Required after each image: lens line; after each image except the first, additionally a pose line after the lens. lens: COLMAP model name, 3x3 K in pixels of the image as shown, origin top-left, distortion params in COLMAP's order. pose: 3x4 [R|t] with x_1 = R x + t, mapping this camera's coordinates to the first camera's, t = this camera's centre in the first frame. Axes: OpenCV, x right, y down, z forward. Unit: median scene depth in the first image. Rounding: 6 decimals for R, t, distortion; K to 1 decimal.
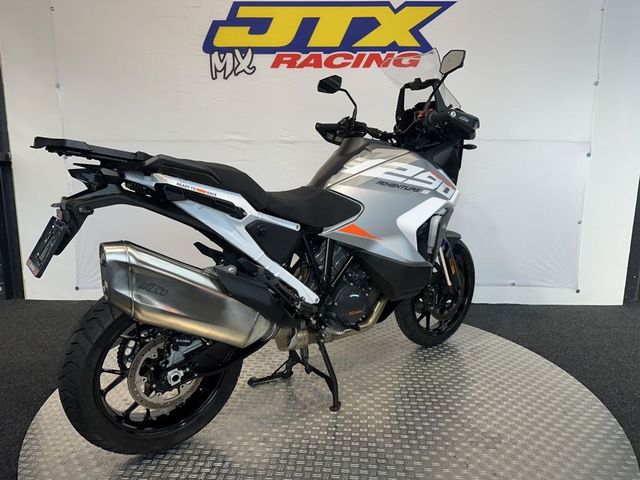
lens RADIAL K [[439.7, 0, 319.7], [0, 439.7, 242.1], [0, 0, 1]] dist [-0.024051, -0.013620]
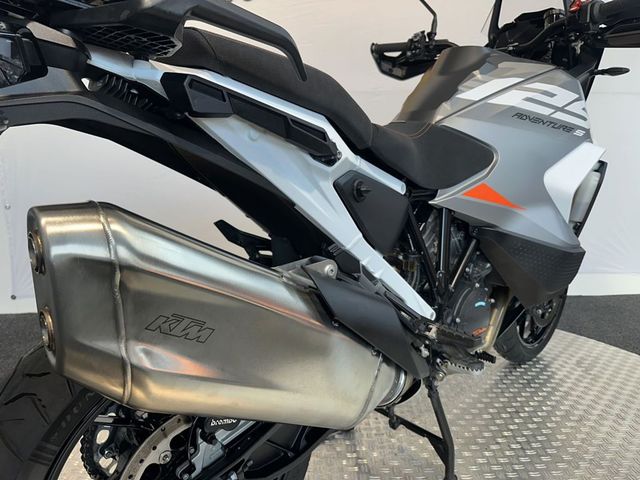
lens RADIAL K [[439.7, 0, 304.4], [0, 439.7, 238.6], [0, 0, 1]] dist [-0.024051, -0.013620]
pose [[0.997227, -0.028130, 0.068894, -0.184224], [0.027263, 0.999537, 0.013494, 0.016523], [-0.069242, -0.011578, 0.997533, 0.381672]]
